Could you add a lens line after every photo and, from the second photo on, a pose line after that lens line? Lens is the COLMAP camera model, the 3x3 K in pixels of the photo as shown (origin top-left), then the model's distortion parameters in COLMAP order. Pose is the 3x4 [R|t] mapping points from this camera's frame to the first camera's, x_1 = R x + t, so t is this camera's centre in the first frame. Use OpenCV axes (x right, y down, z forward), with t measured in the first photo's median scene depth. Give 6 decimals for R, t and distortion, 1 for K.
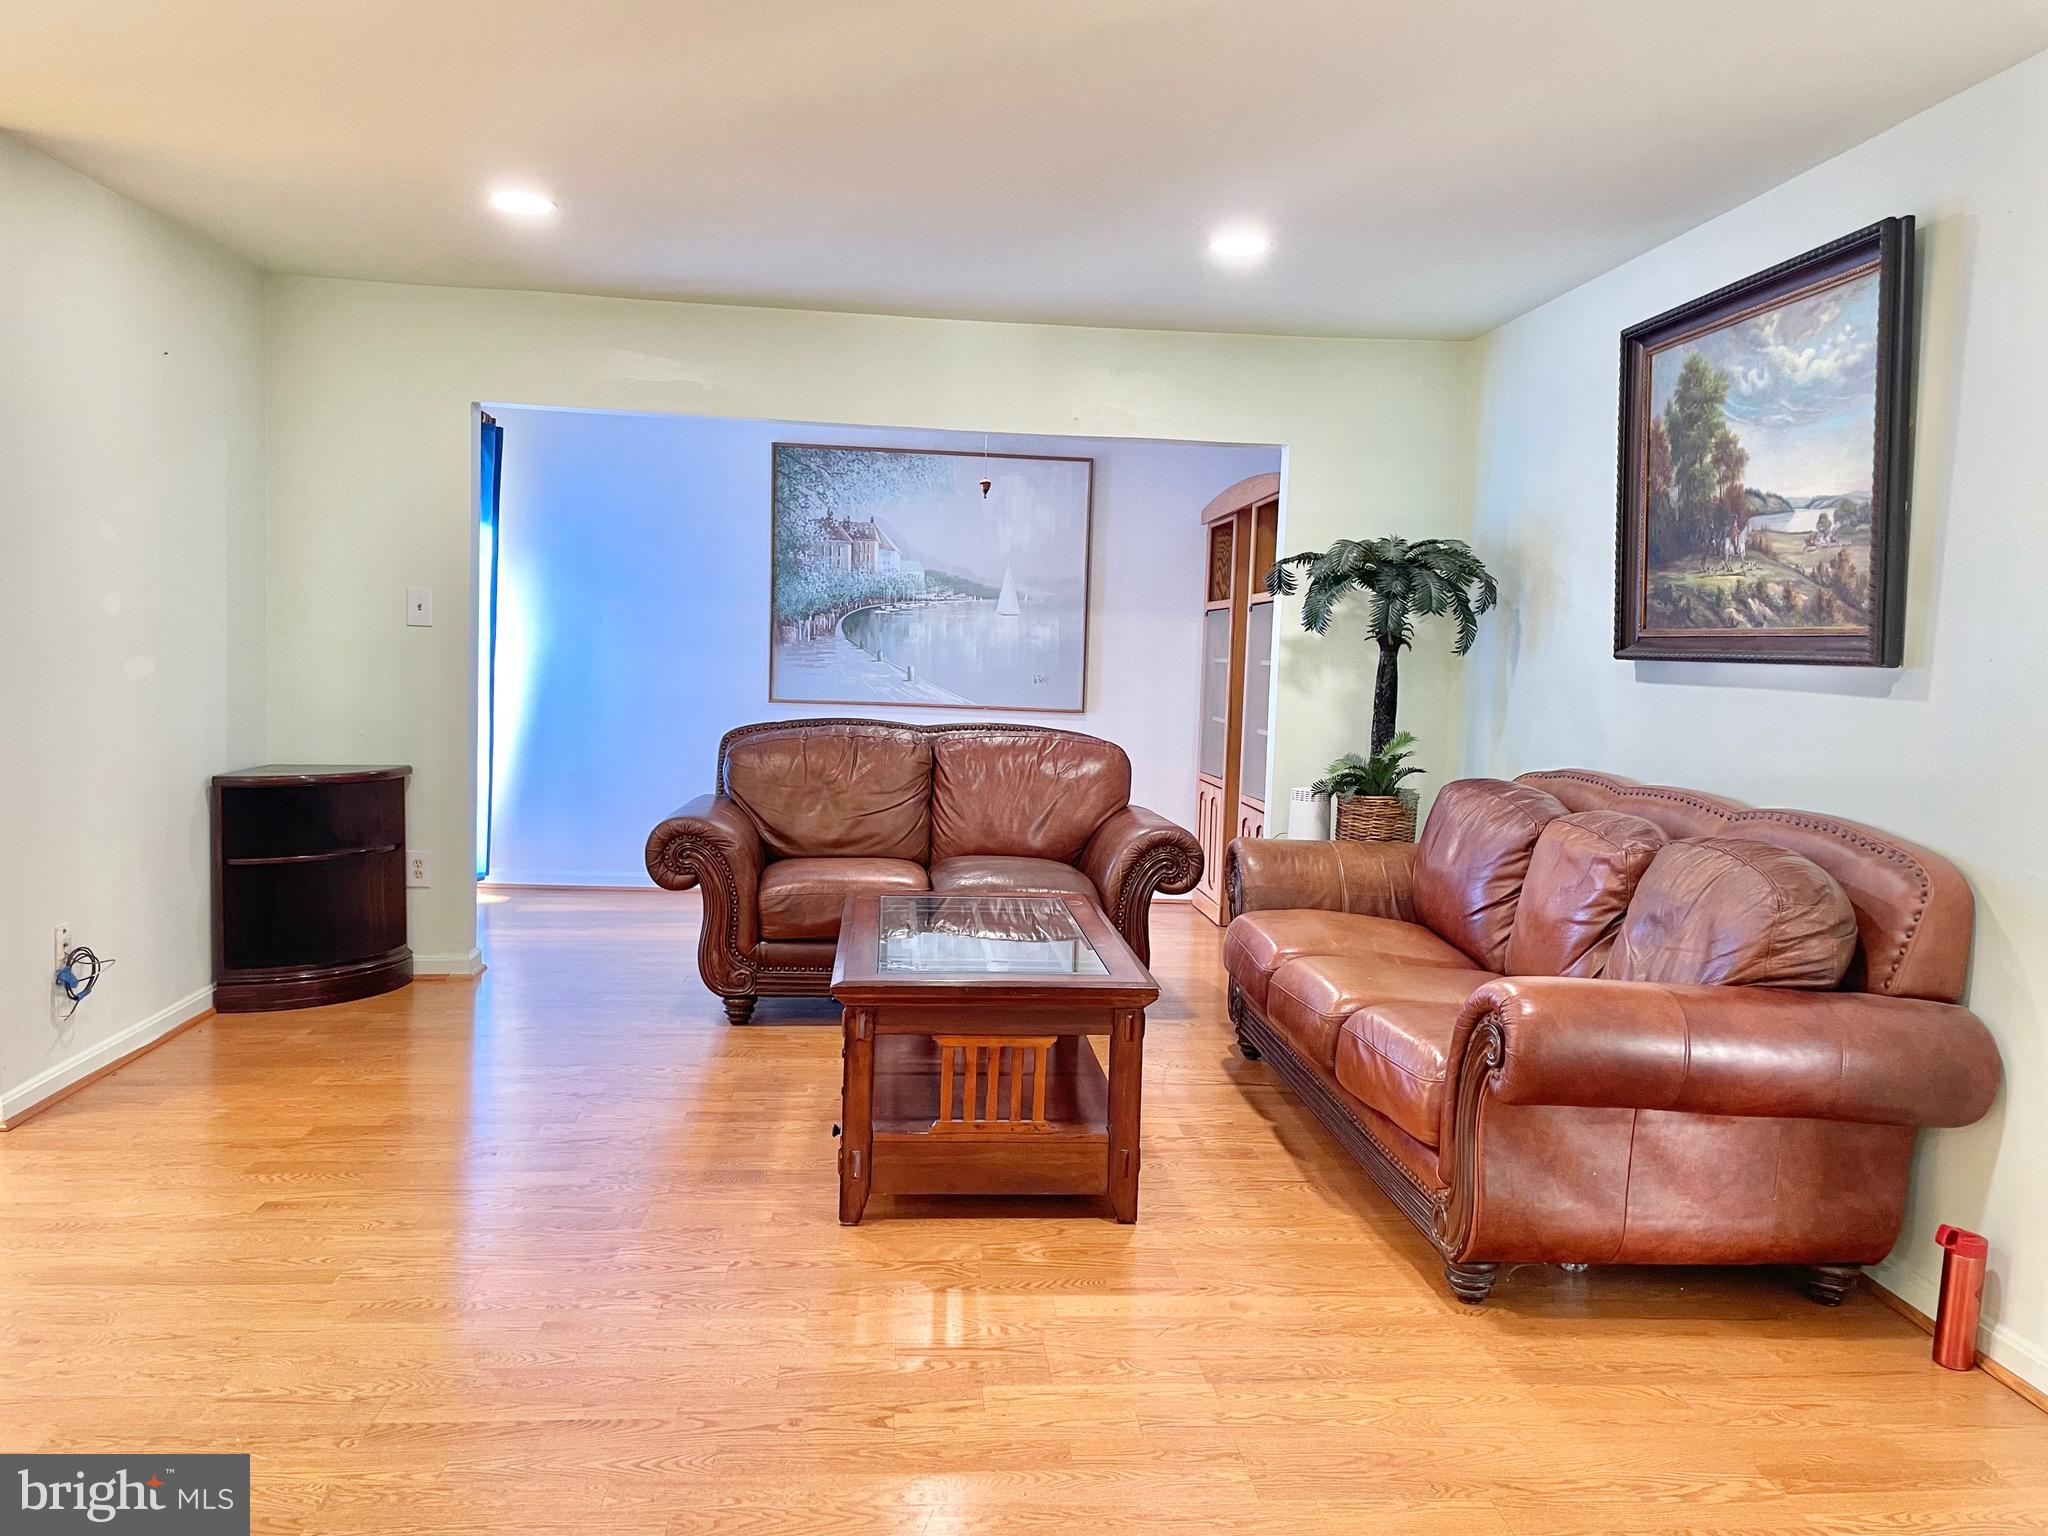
lens RADIAL K [[1556.2, 0, 1024.0], [0, 1556.2, 768.0], [0, 0, 1]] dist [0.098233, -0.136302]
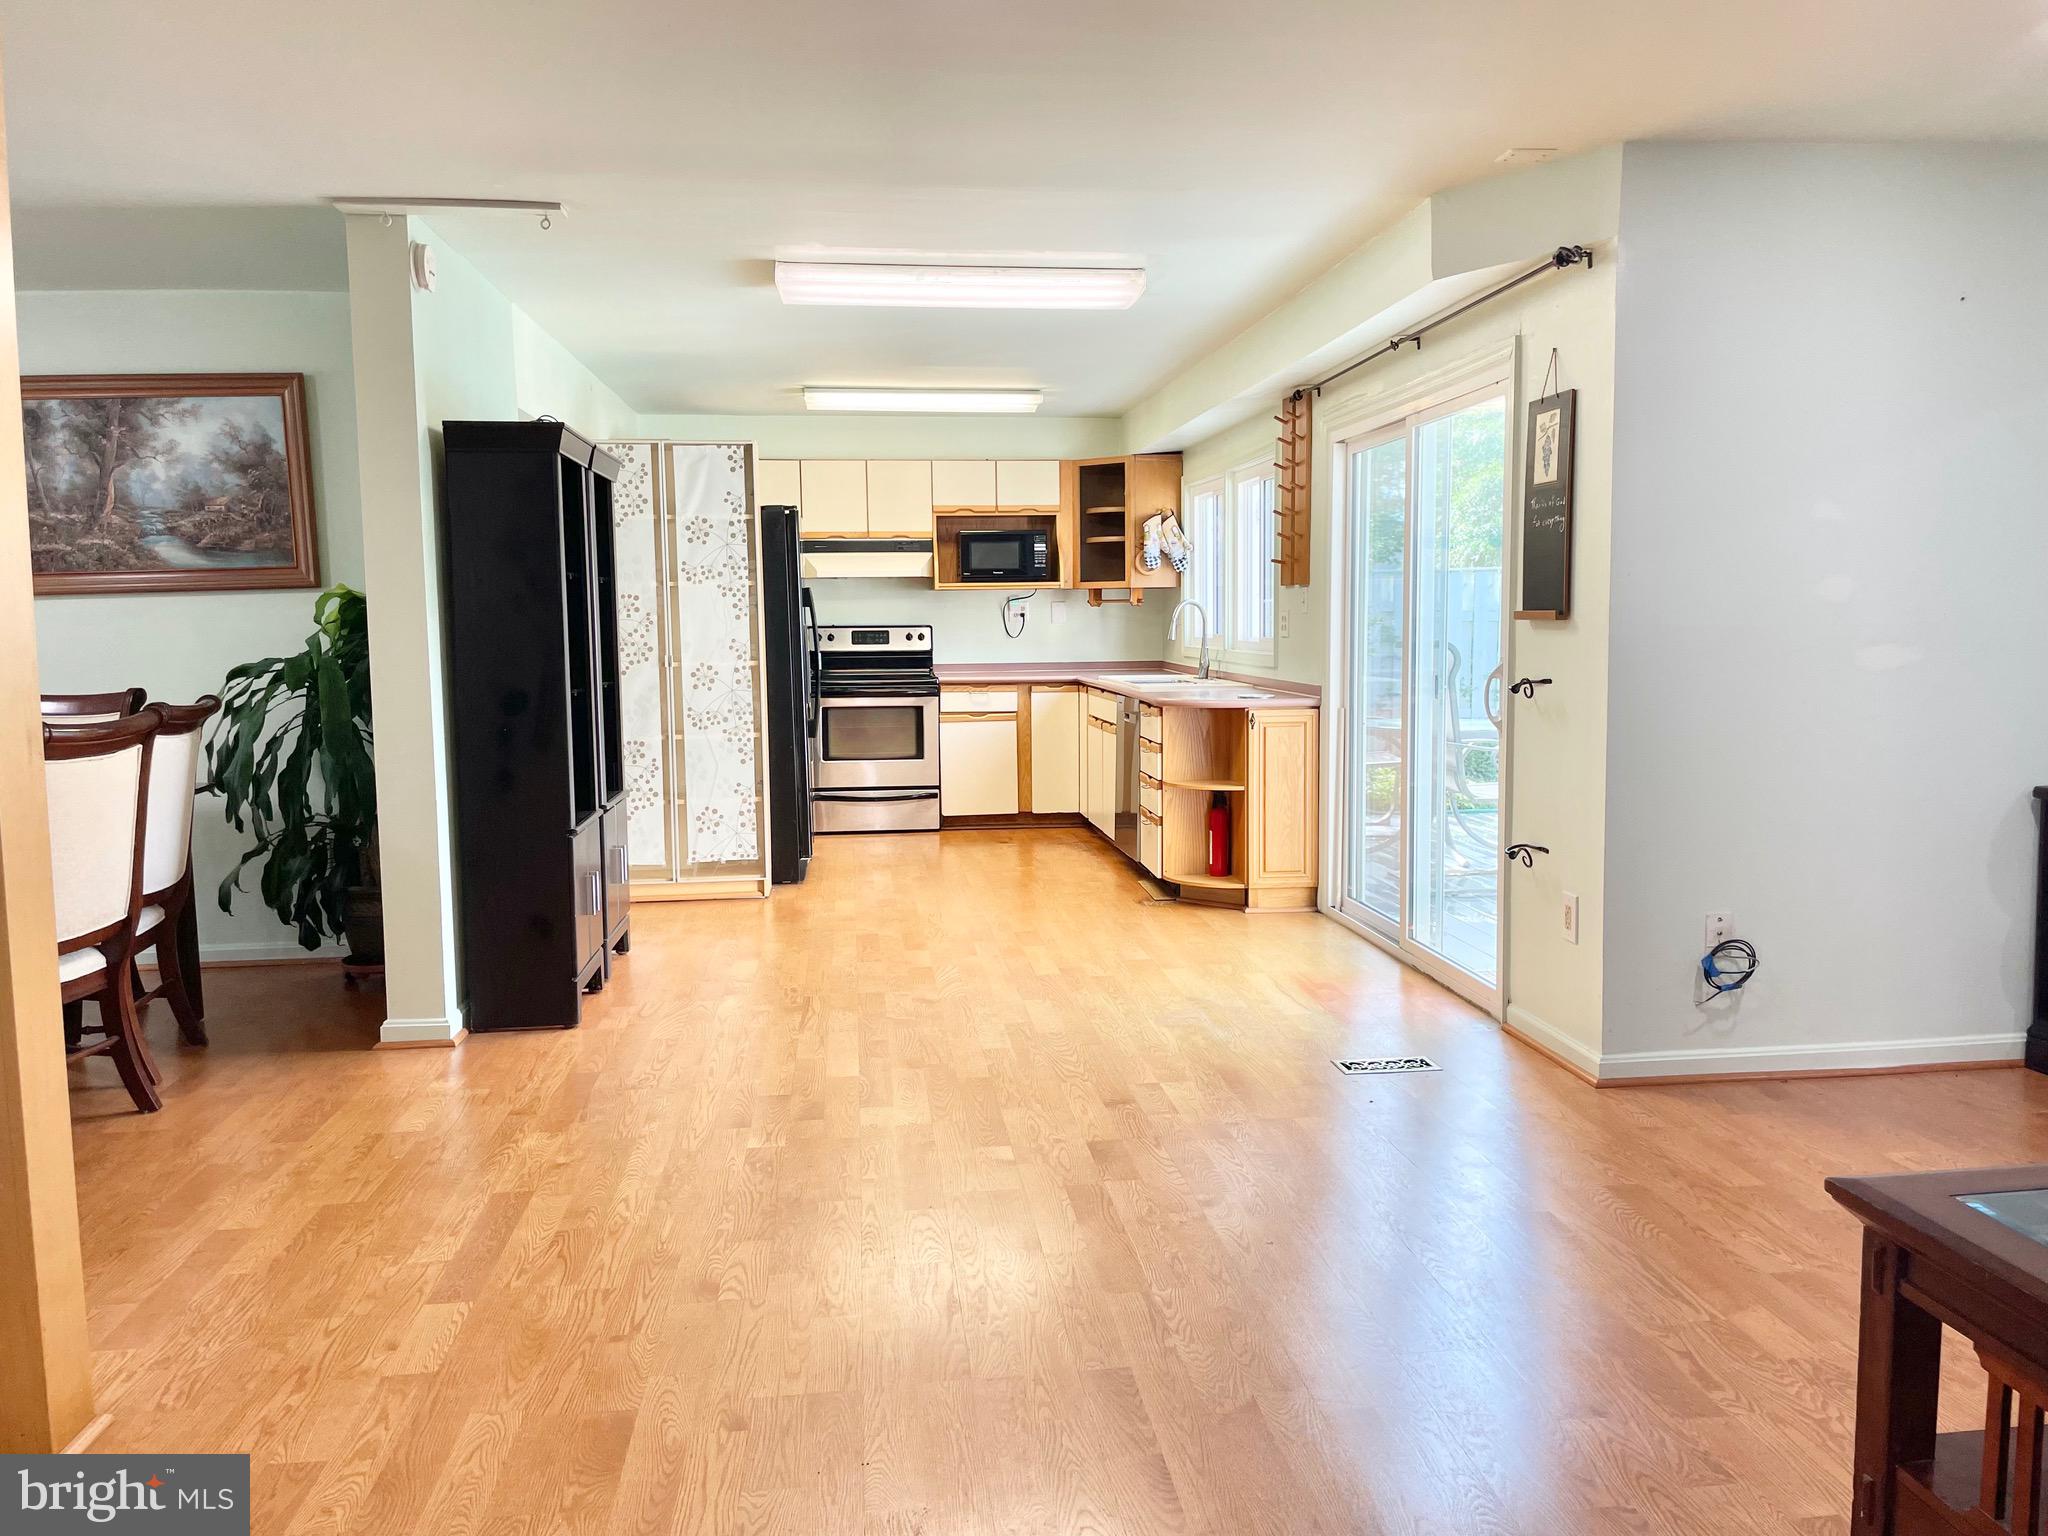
lens RADIAL K [[1556.2, 0, 1024.0], [0, 1556.2, 768.0], [0, 0, 1]] dist [0.098233, -0.136302]
pose [[0.037214, 0.067991, -0.996992, 0.357853], [-0.070026, 0.995408, 0.065269, -0.026244], [0.996851, 0.067386, 0.041804, 0.508176]]
